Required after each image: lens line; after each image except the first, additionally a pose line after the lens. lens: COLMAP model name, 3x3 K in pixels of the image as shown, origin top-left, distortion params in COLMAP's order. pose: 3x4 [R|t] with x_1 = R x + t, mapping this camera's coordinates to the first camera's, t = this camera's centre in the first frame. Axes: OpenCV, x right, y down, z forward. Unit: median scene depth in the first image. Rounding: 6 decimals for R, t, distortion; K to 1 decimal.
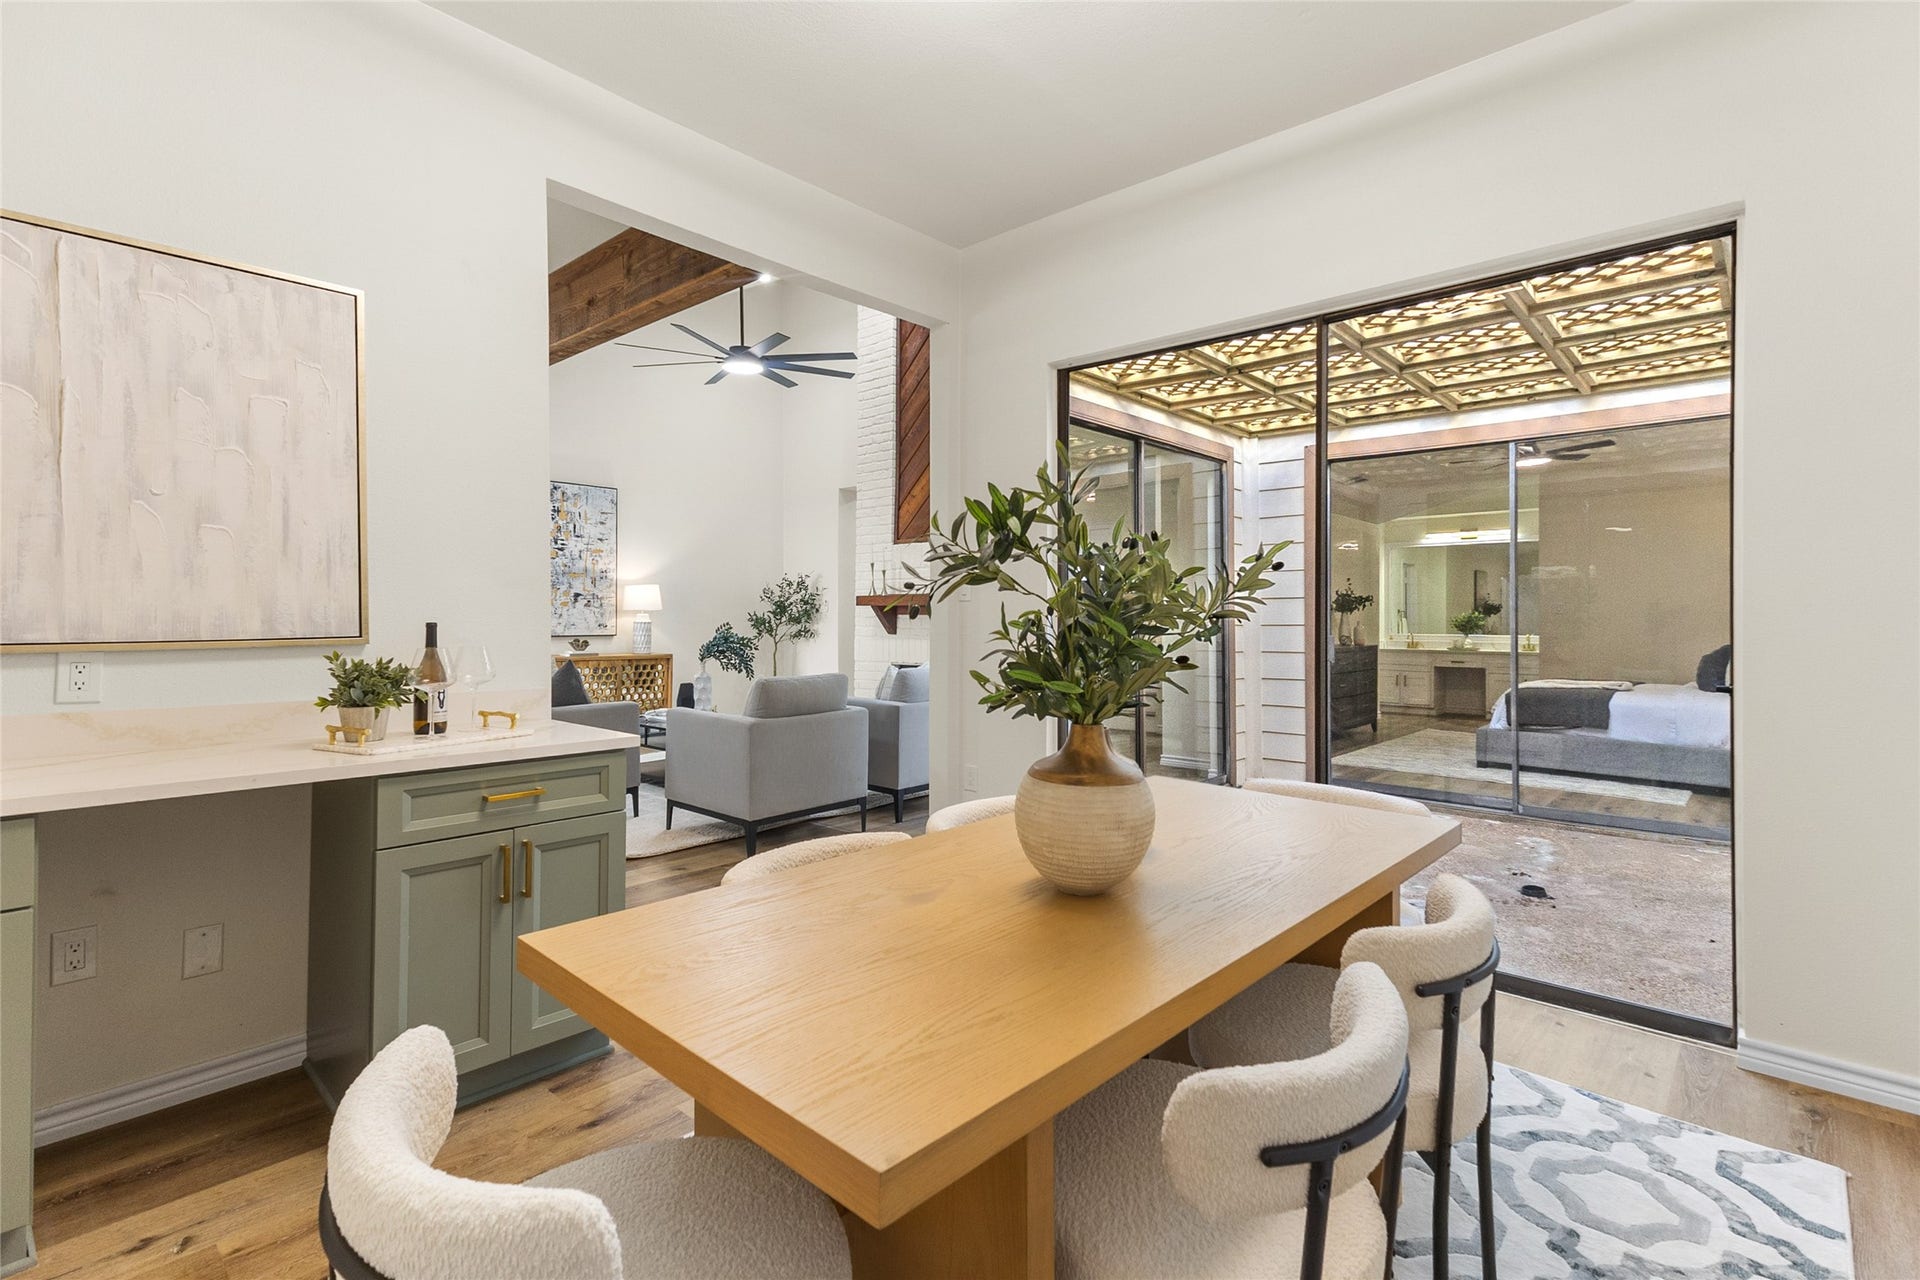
lens RADIAL K [[899.1, 0, 963.8], [0, 899.1, 609.8], [0, 0, 1]] dist [-0.001013, -0.000251]
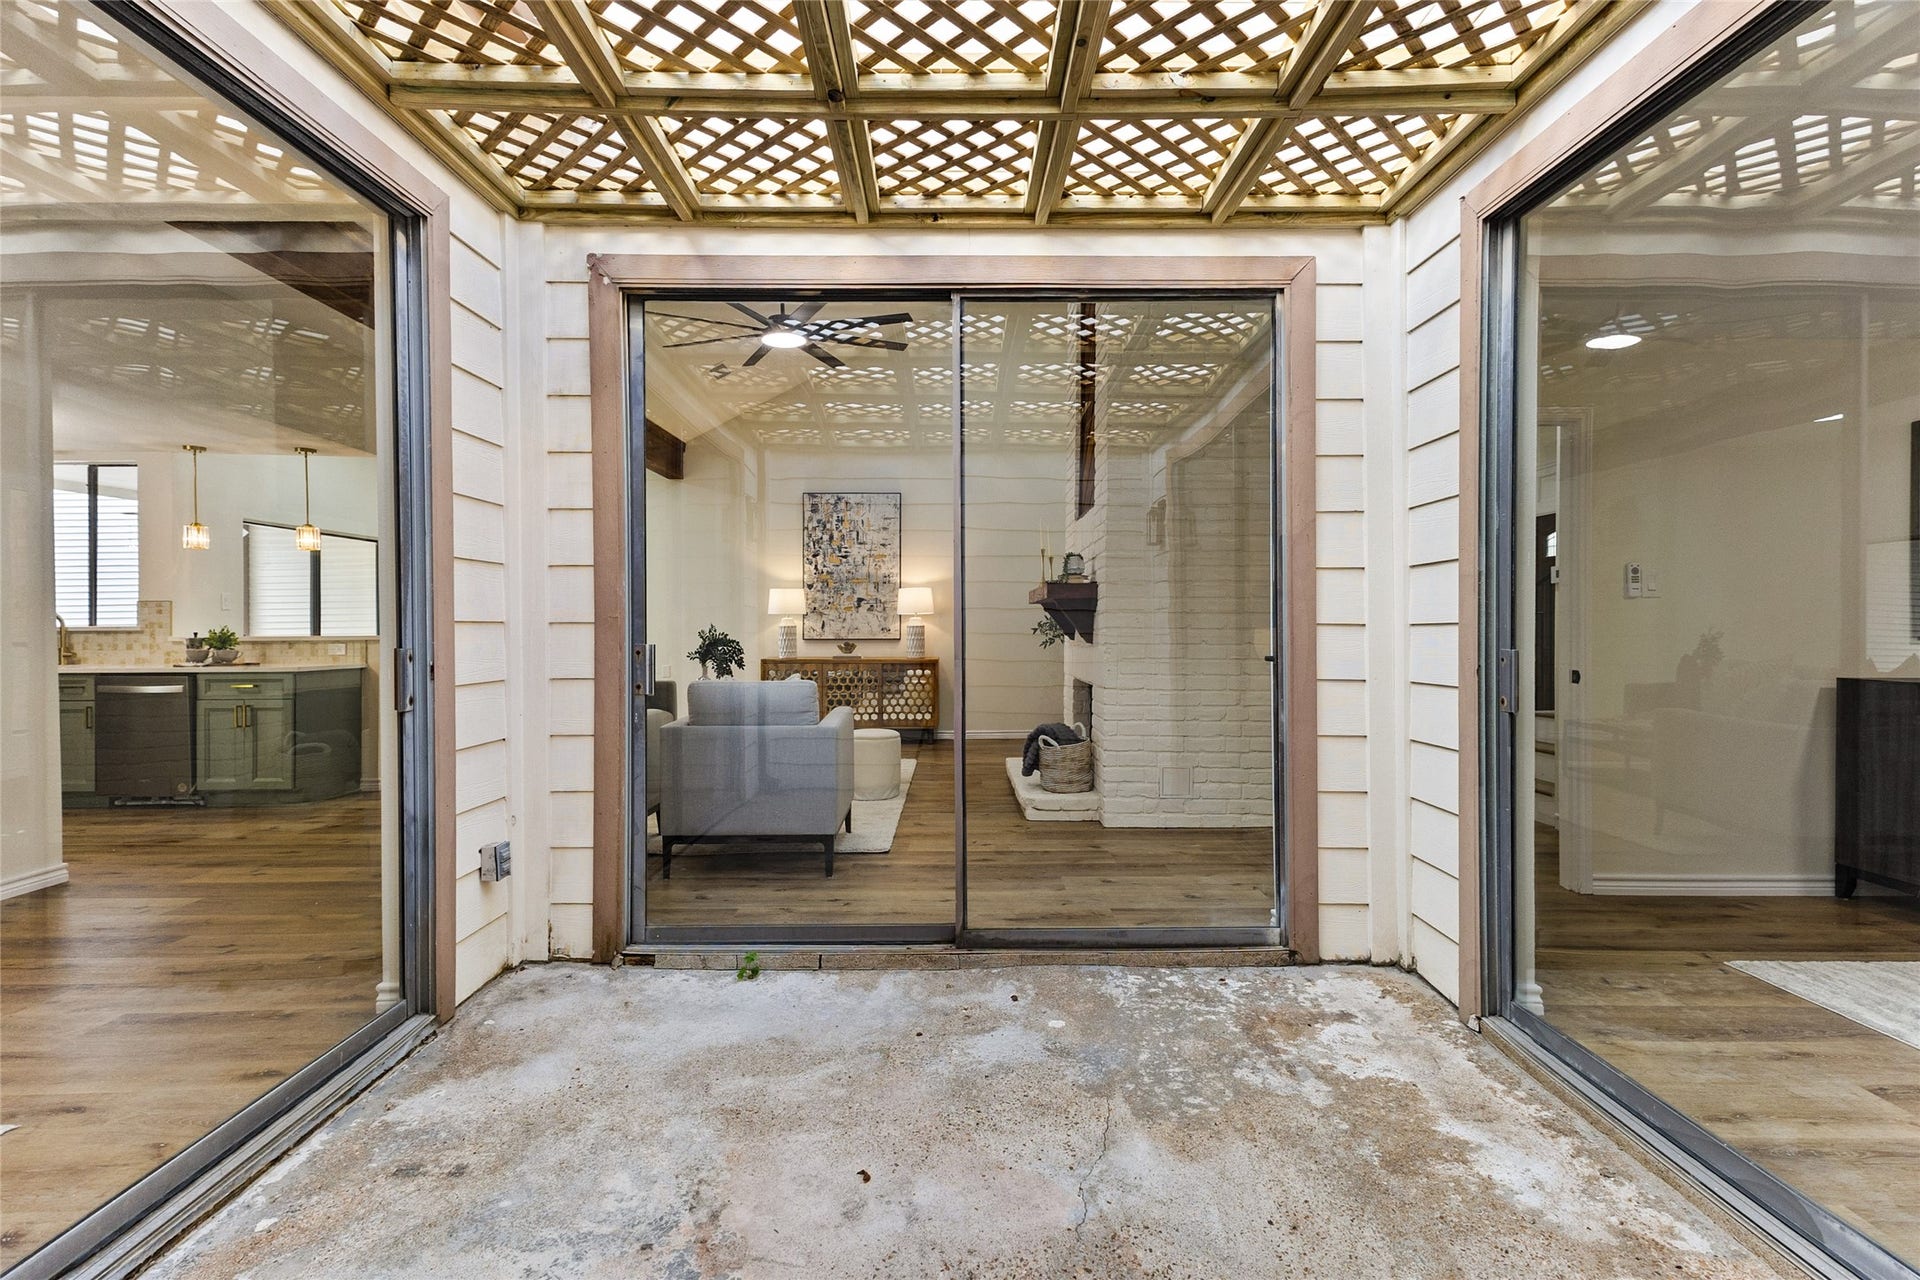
lens RADIAL K [[873.3, 0, 962.0], [0, 873.3, 630.7], [0, 0, 1]] dist [0.022084, -0.000143]
pose [[0.685841, -0.000136, -0.727752, 0.385314], [0.008602, 0.999932, 0.007919, 0.012051], [0.727701, -0.011691, 0.685795, 0.396728]]
